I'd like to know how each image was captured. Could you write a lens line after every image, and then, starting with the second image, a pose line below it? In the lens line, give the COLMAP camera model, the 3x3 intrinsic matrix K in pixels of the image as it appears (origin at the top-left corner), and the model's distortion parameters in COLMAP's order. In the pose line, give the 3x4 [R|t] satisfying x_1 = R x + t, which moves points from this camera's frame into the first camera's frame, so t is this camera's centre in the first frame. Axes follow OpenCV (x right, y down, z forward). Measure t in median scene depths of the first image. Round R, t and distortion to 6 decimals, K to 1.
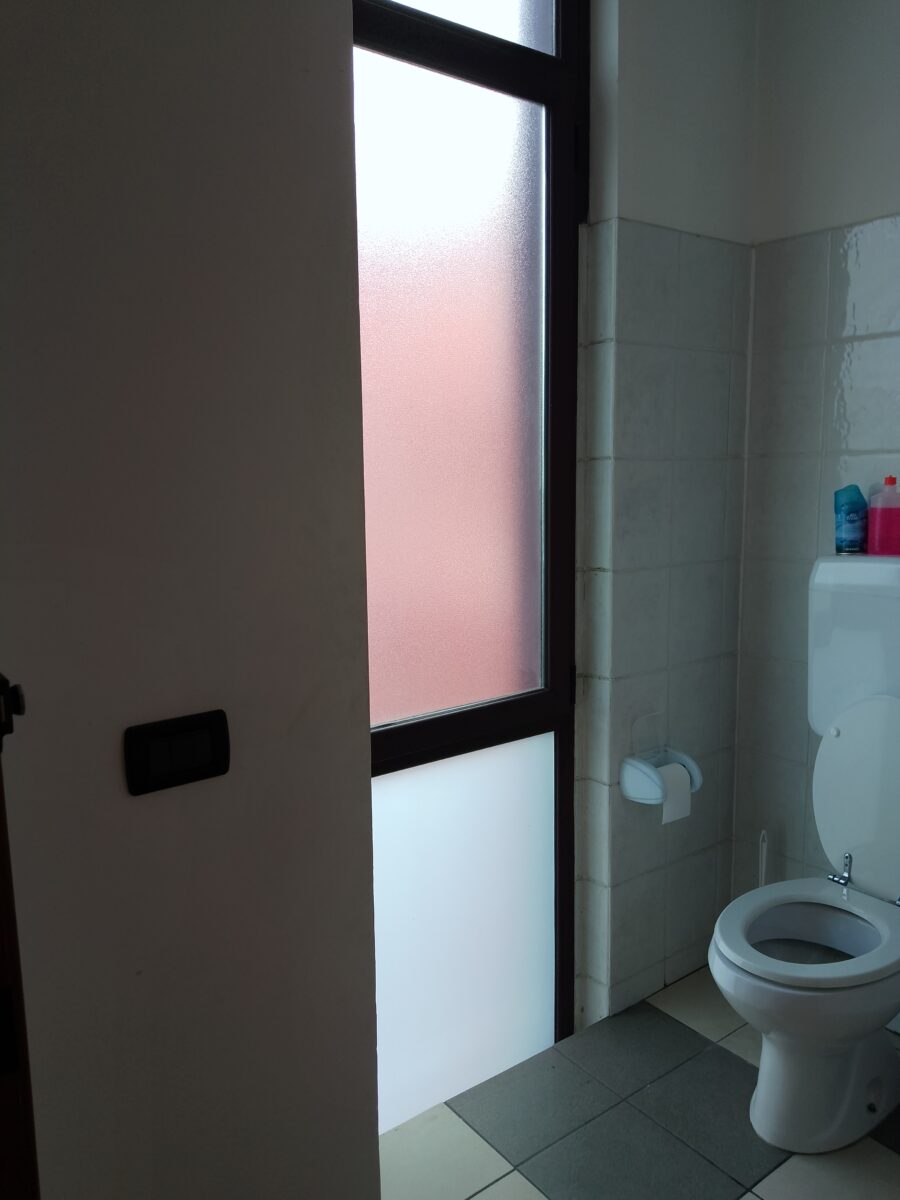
lens RADIAL K [[882.0, 0, 450.0], [0, 882.0, 600.0], [0, 0, 1]] dist [0.043202, -0.063857]
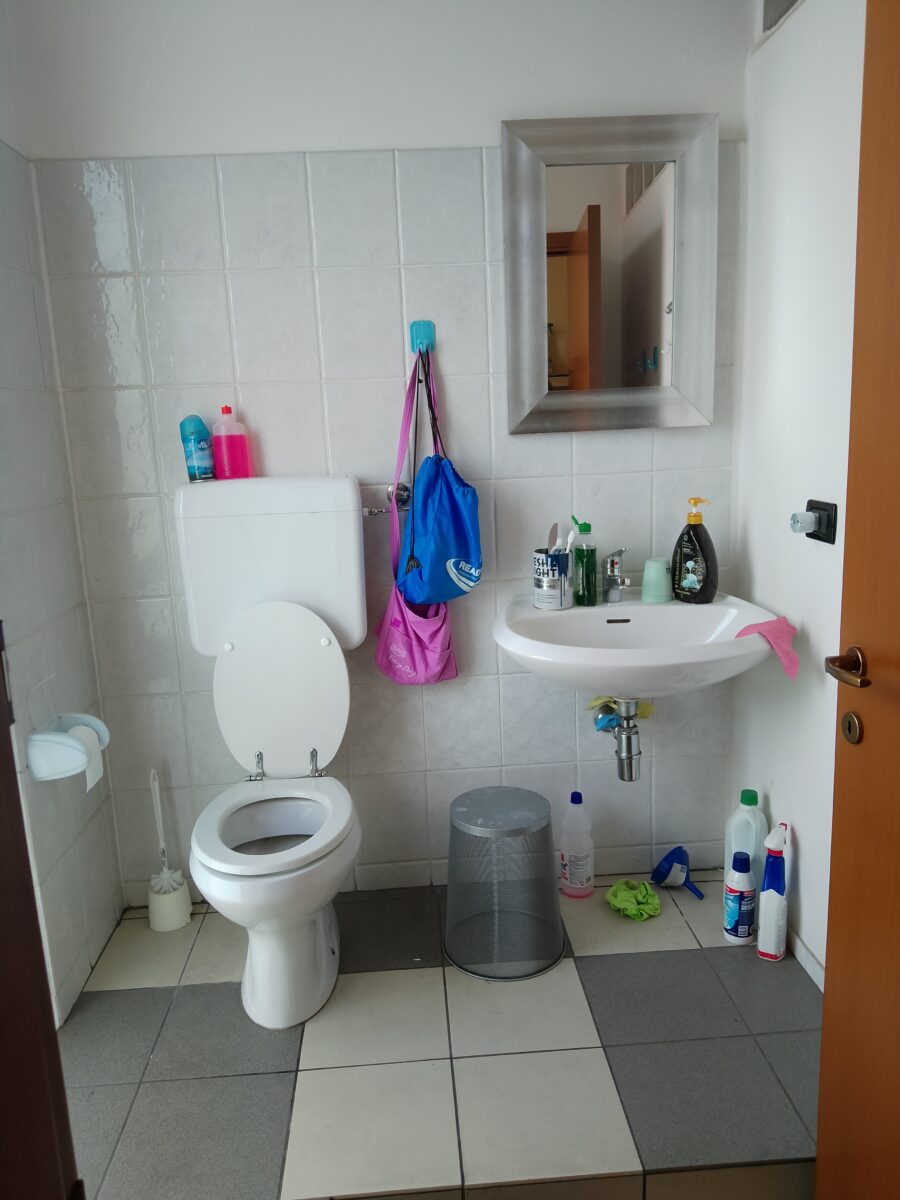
lens RADIAL K [[882.0, 0, 450.0], [0, 882.0, 600.0], [0, 0, 1]] dist [0.043202, -0.063857]
pose [[0.546730, -0.174148, 0.818999, -0.280093], [0.155195, 0.982260, 0.105261, 0.022394], [-0.822800, 0.069556, 0.564058, 0.172989]]
